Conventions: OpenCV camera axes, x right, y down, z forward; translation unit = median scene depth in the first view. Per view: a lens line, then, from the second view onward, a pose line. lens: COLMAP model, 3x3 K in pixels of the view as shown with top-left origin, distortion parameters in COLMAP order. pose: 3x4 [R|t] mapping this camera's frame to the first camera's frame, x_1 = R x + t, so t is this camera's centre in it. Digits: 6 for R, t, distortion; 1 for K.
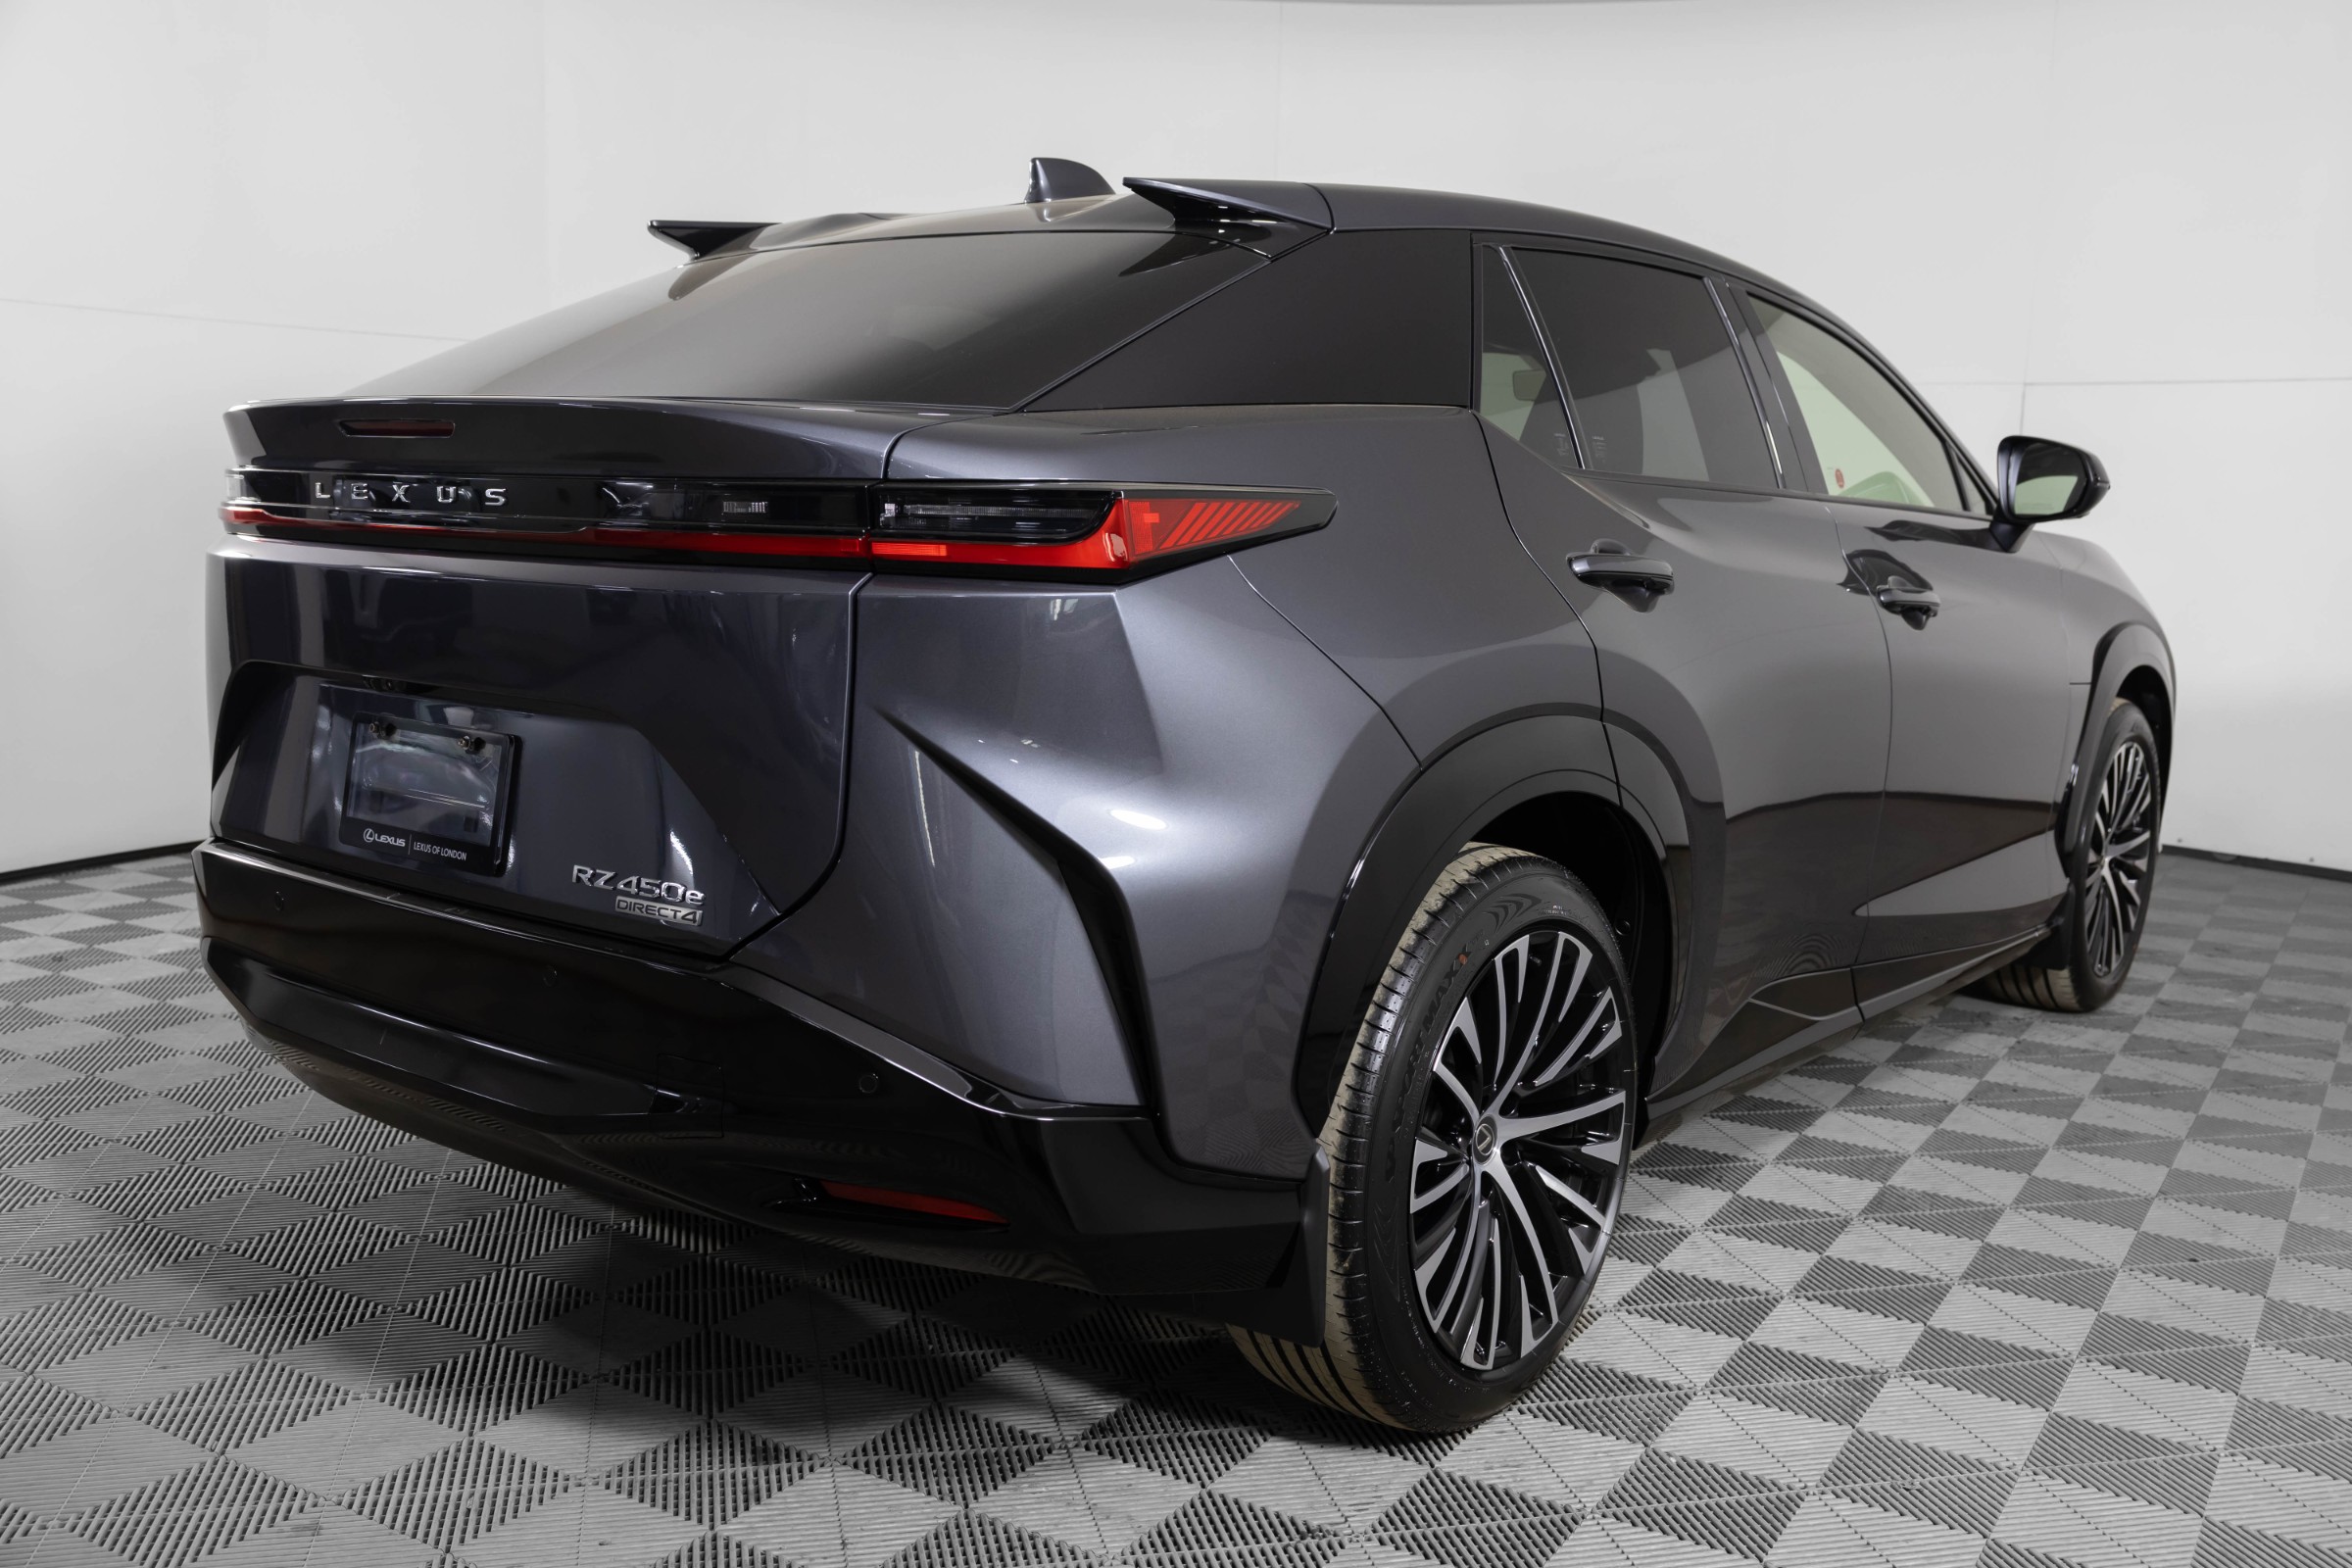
lens RADIAL K [[2094.4, 0, 1176.0], [0, 2094.4, 784.0], [0, 0, 1]] dist [0.003332, 0.001455]
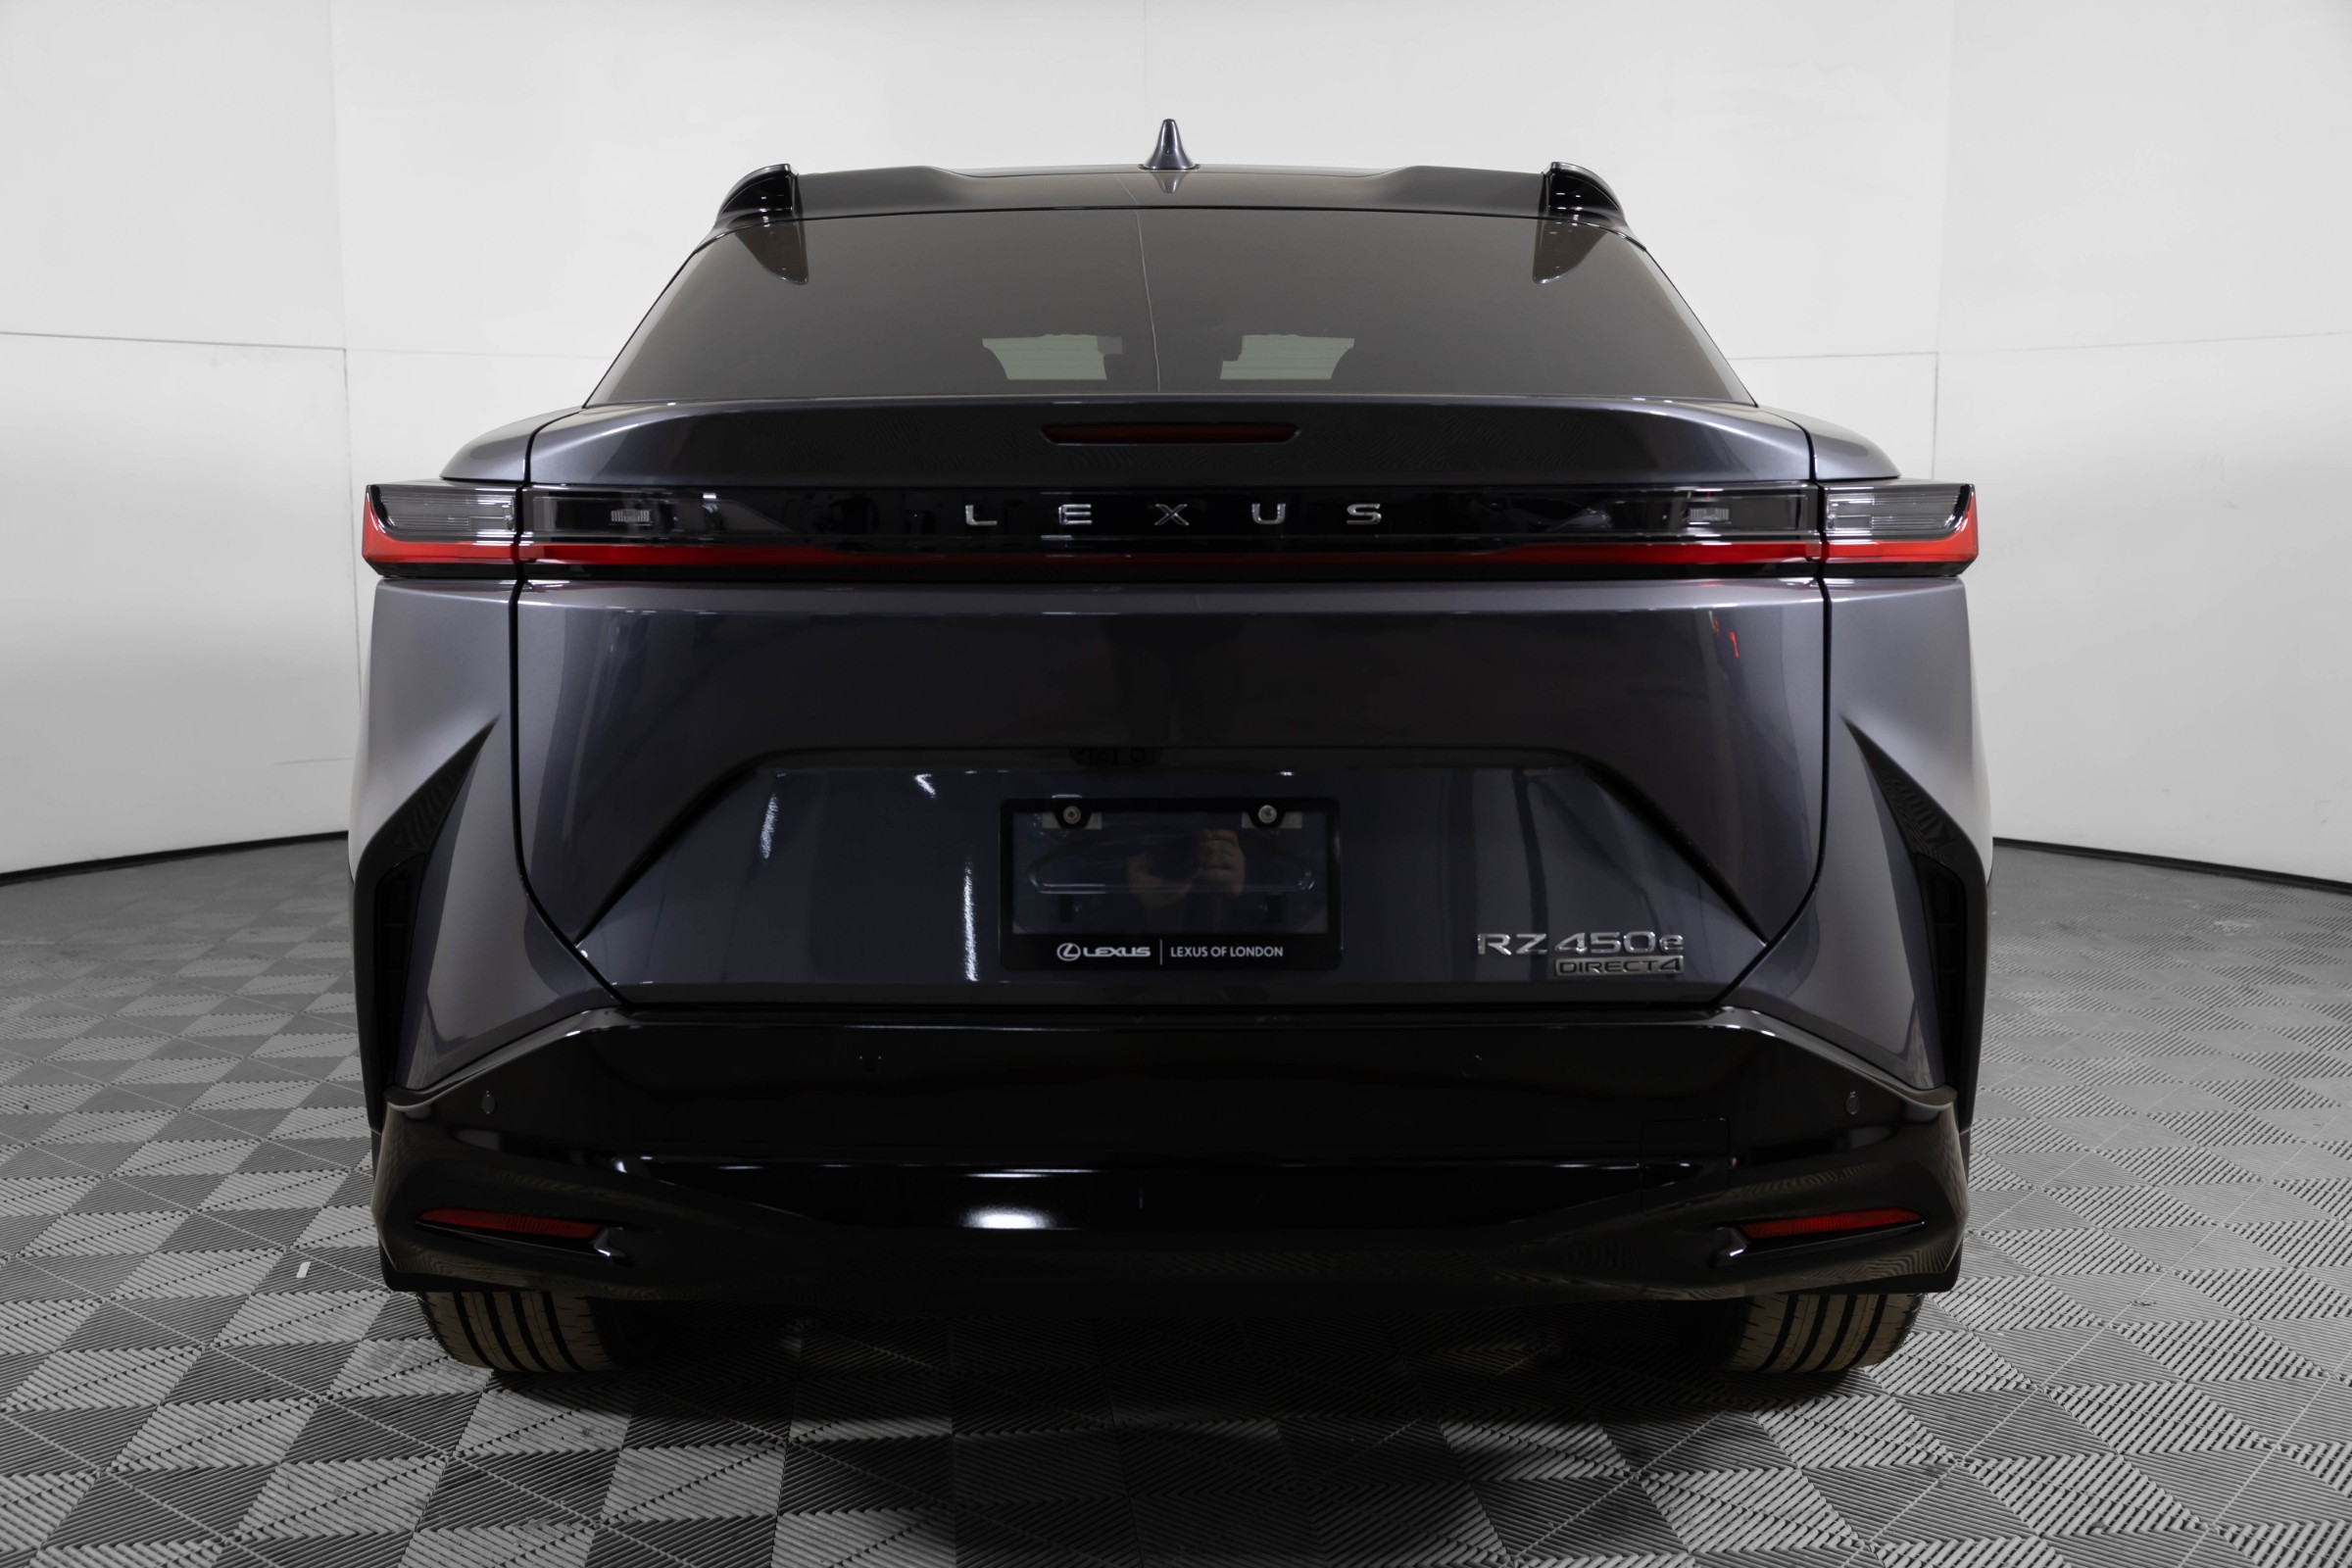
lens RADIAL K [[2291.7, 0, 1176.0], [0, 2291.7, 784.0], [0, 0, 1]] dist [-0.006230, 0.004322]
pose [[0.790249, -0.105851, 0.603575, -0.881603], [0.109038, 0.993539, 0.031479, -0.061866], [-0.603007, 0.040937, 0.796685, 0.293647]]
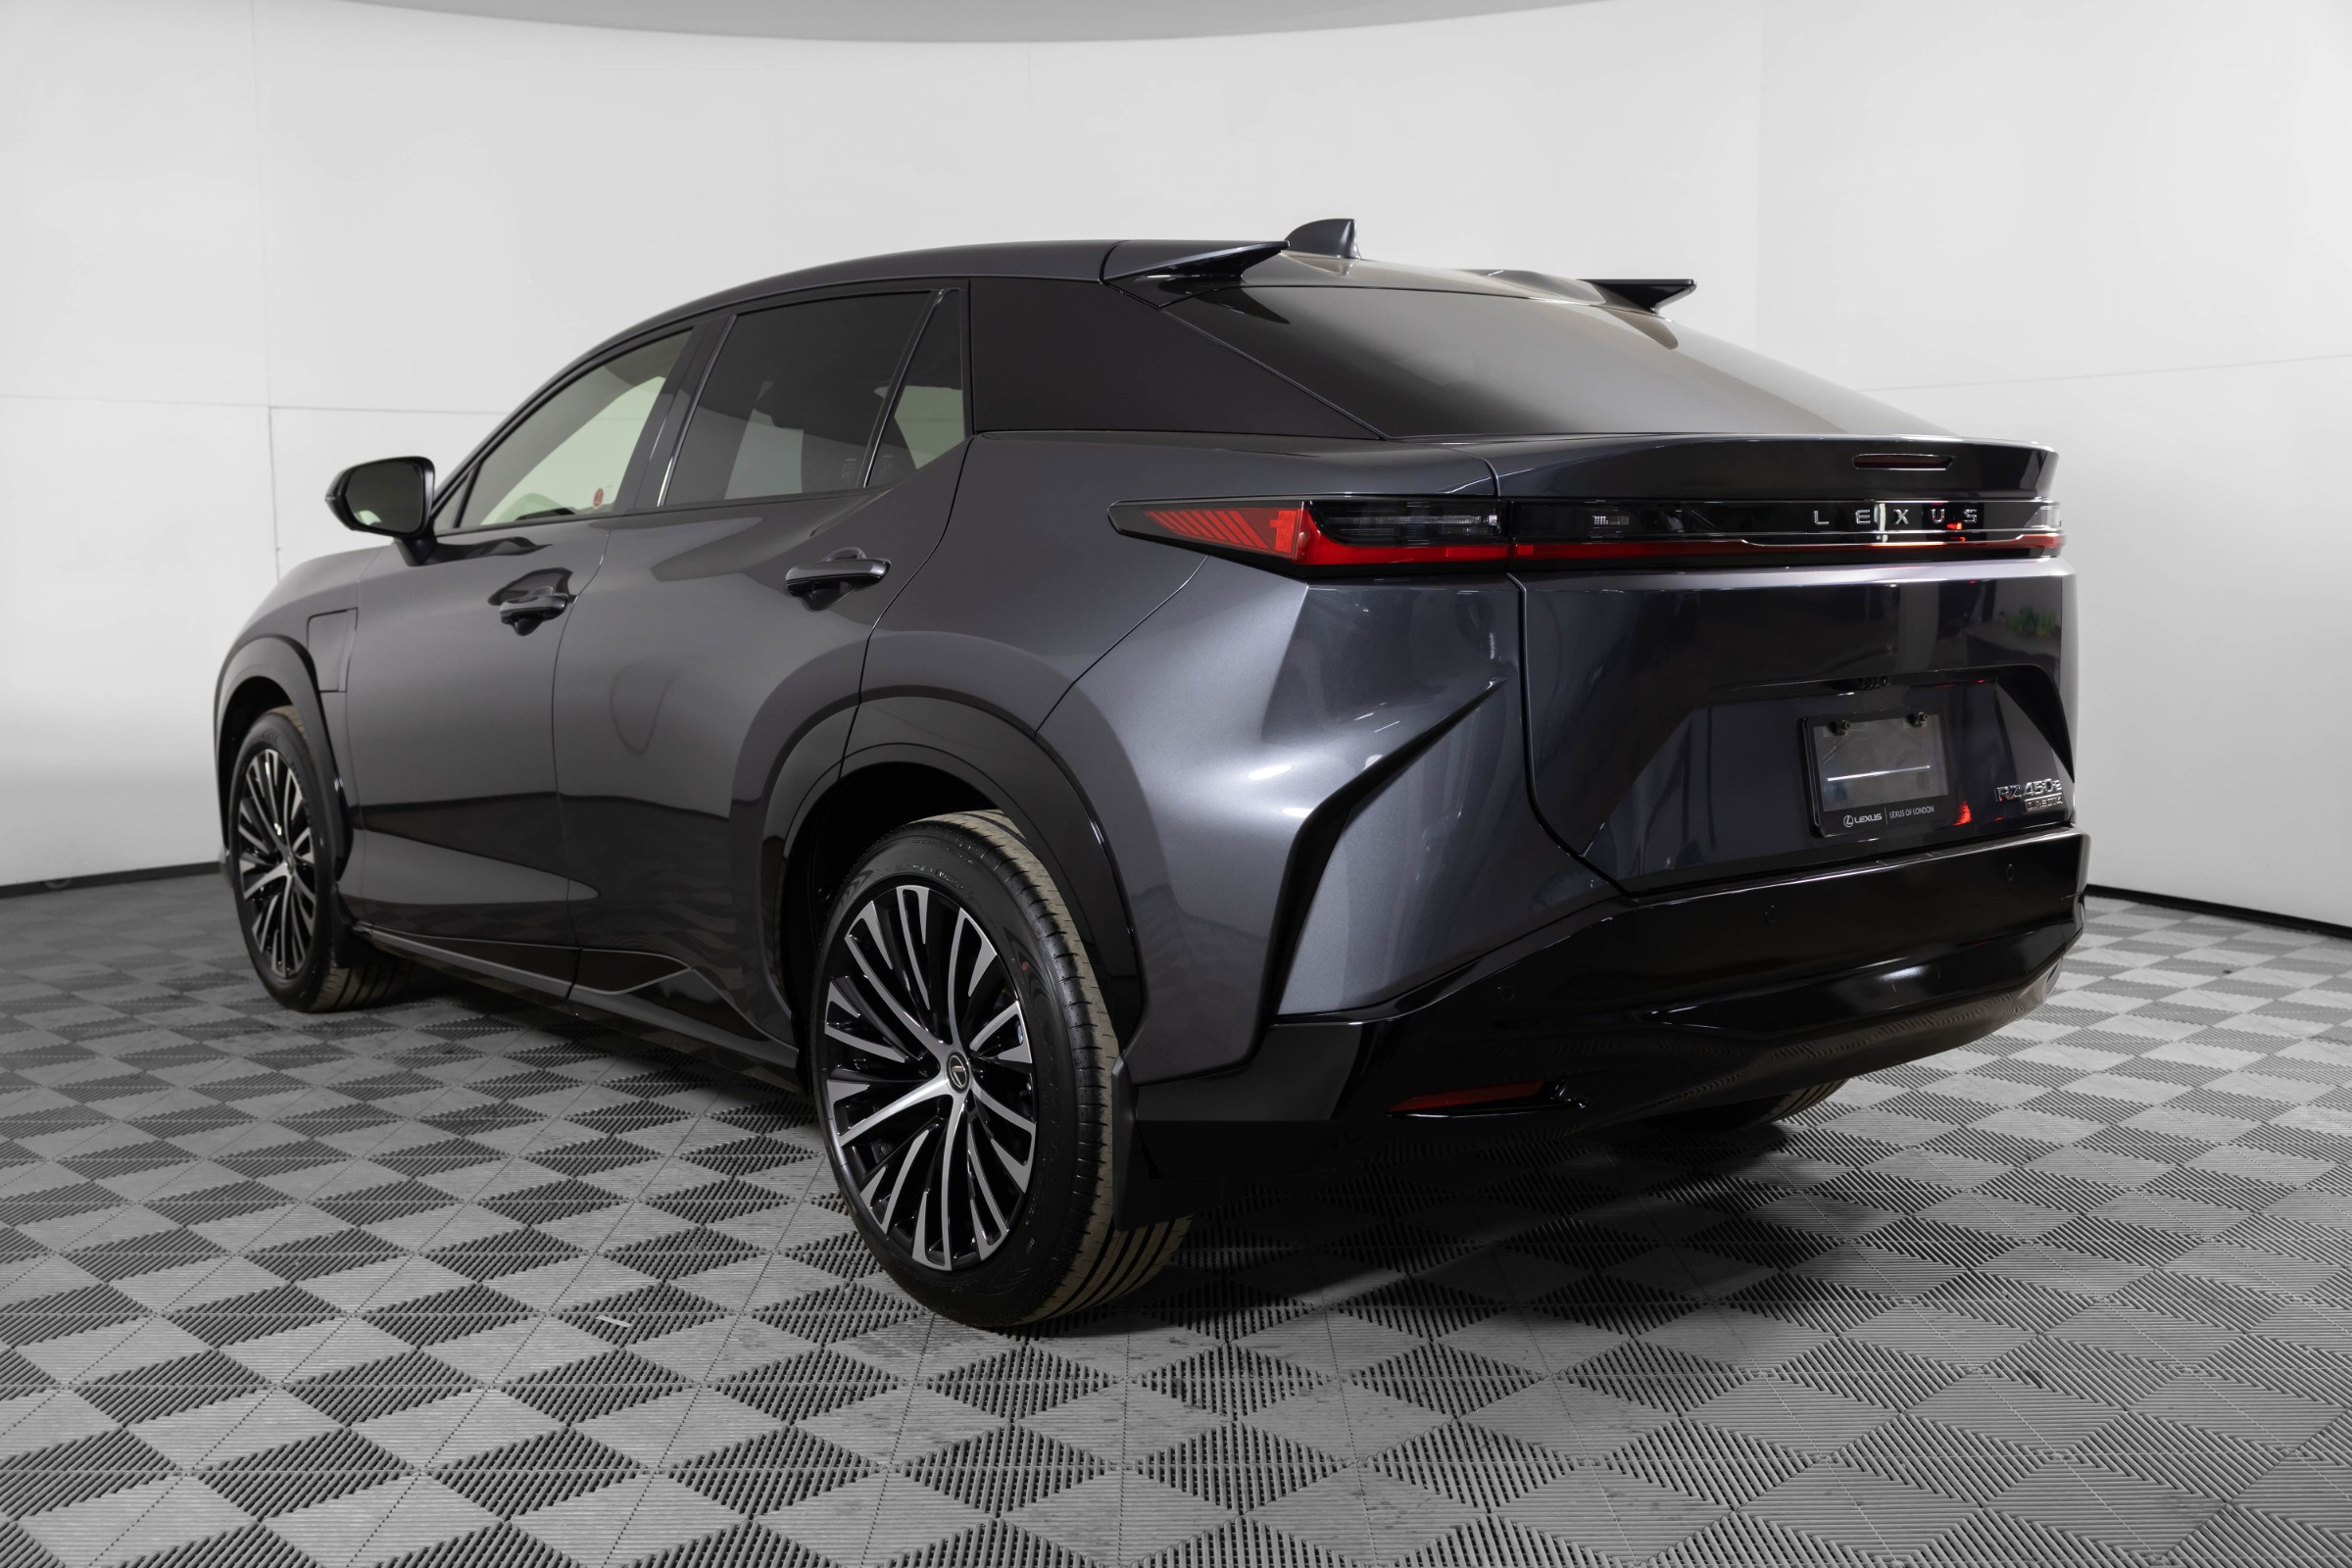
lens RADIAL K [[2291.7, 0, 1176.0], [0, 2291.7, 784.0], [0, 0, 1]] dist [-0.006230, 0.004322]
pose [[0.220779, -0.129065, 0.966746, -1.689037], [0.153501, 0.983451, 0.096240, -0.173111], [-0.963169, 0.127149, 0.236937, 1.073687]]
